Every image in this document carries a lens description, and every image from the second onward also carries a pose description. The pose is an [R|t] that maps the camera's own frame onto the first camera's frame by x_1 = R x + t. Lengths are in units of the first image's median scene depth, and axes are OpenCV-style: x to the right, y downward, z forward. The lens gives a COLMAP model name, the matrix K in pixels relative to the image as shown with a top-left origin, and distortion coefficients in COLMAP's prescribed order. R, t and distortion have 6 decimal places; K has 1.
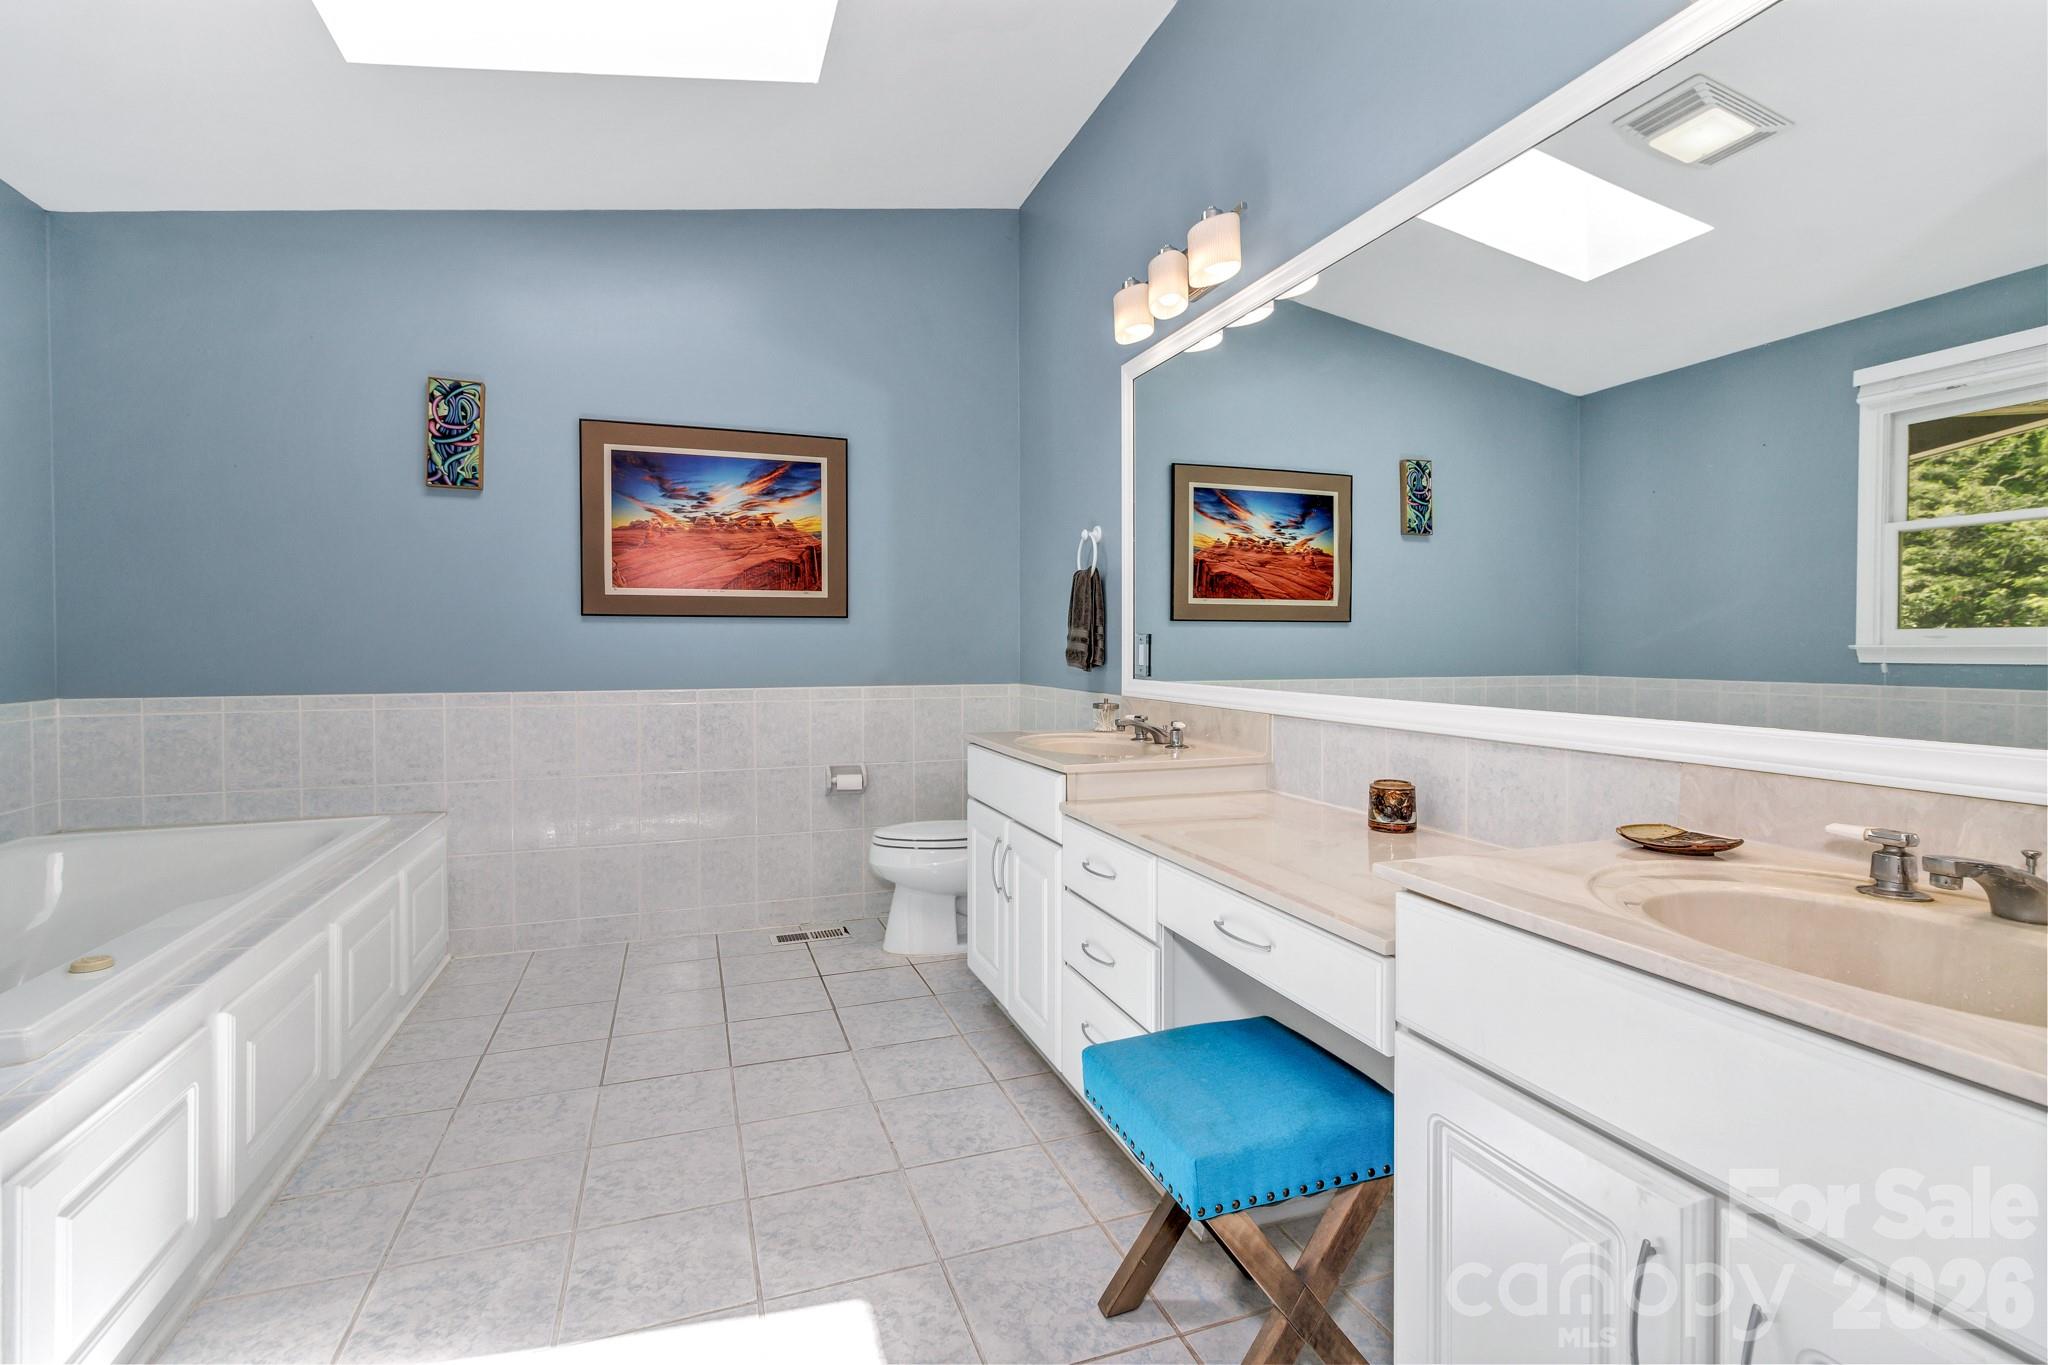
lens RADIAL K [[947.2, 0, 1028.4], [0, 947.2, 657.0], [0, 0, 1]] dist [0.004085, 0.001028]
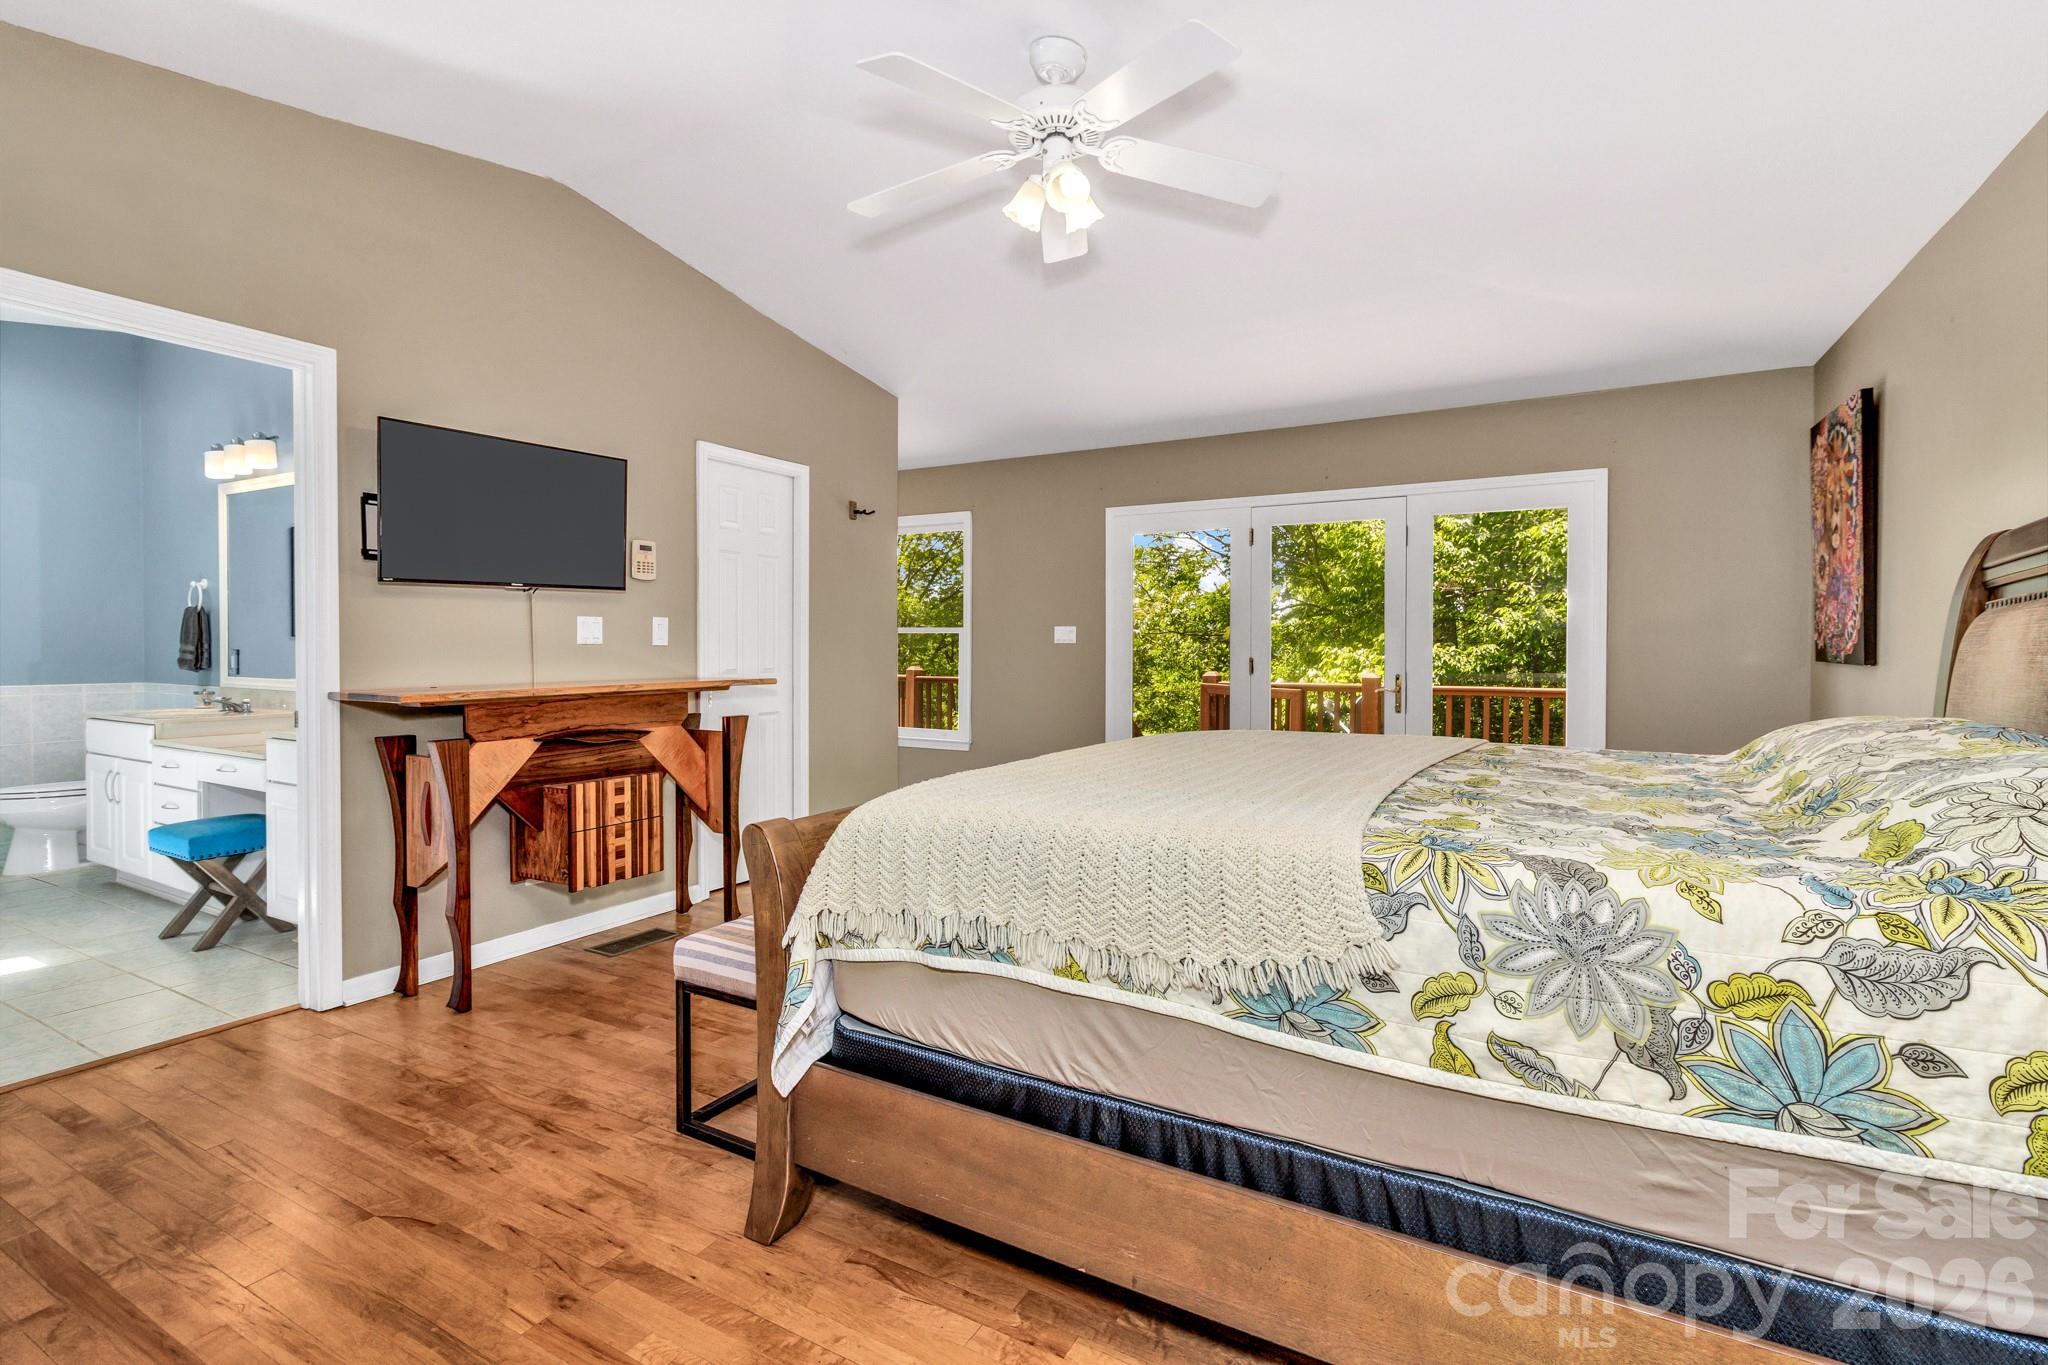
lens RADIAL K [[947.2, 0, 1028.4], [0, 947.2, 657.0], [0, 0, 1]] dist [0.004085, 0.001028]
pose [[0.764234, -0.008878, 0.644878, 0.102033], [0.006332, 0.999960, 0.006263, -0.011171], [-0.644908, -0.000703, 0.764260, -1.094714]]
